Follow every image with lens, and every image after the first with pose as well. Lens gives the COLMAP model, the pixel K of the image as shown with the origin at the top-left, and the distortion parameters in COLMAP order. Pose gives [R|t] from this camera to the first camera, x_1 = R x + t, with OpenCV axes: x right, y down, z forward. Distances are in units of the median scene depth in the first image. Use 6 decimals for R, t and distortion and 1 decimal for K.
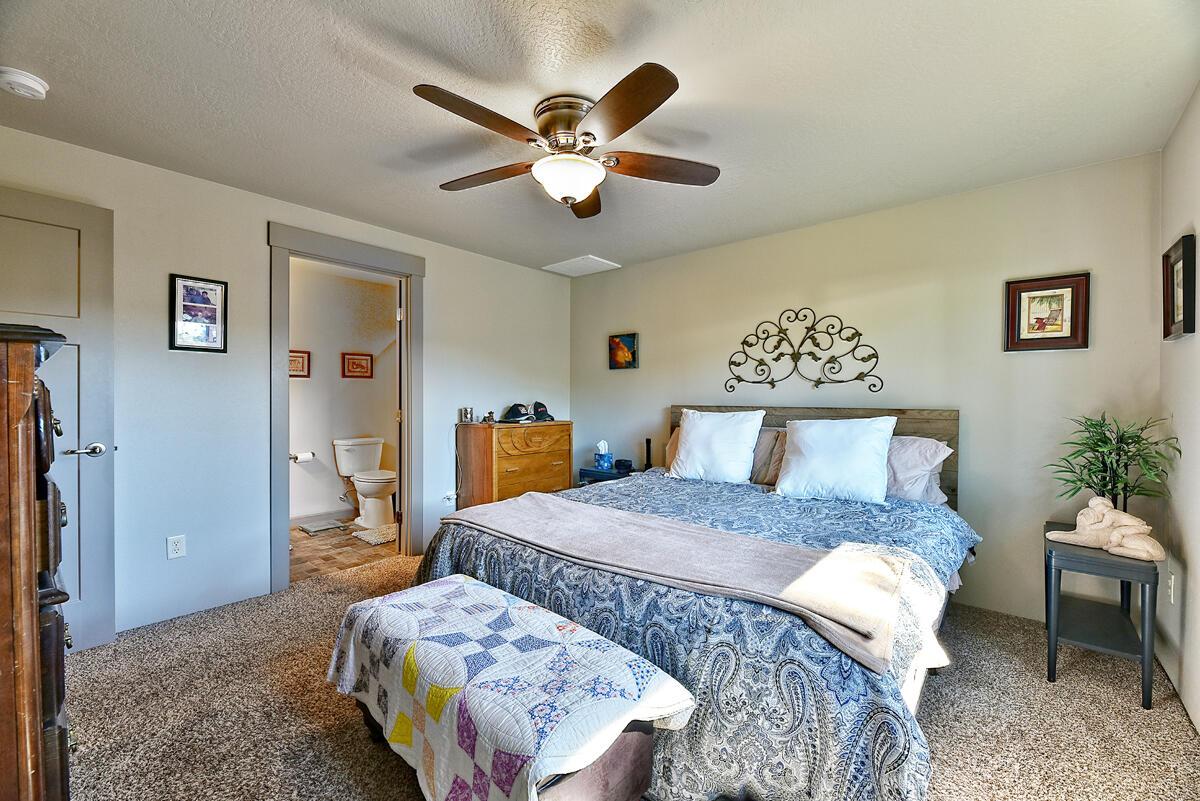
lens RADIAL K [[486.8, 0, 599.7], [0, 486.8, 401.9], [0, 0, 1]] dist [-0.004927, -0.000278]
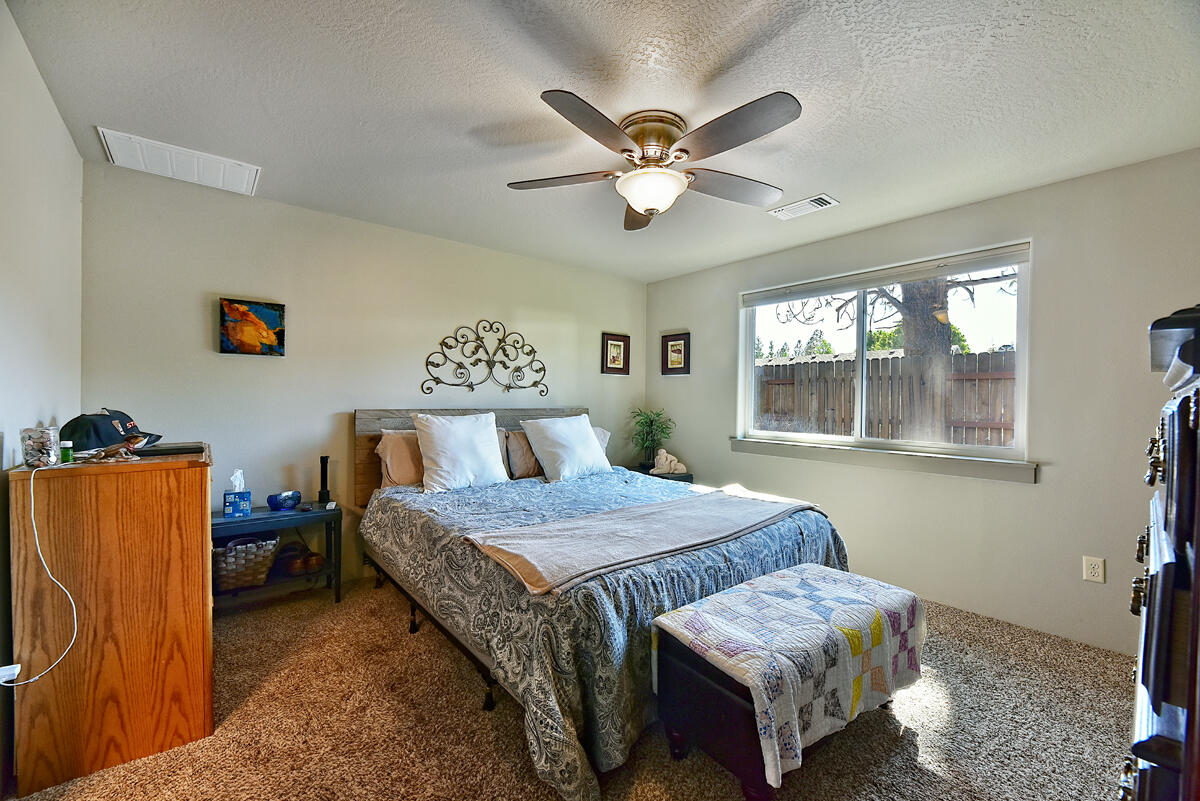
lens RADIAL K [[486.8, 0, 605.3], [0, 486.8, 401.8], [0, 0, 1]] dist [-0.004927, -0.000278]
pose [[0.159738, -0.007447, 0.987131, -0.672292], [-0.000378, 0.999971, 0.007605, -0.014099], [-0.987159, -0.001588, 0.159731, 0.573040]]
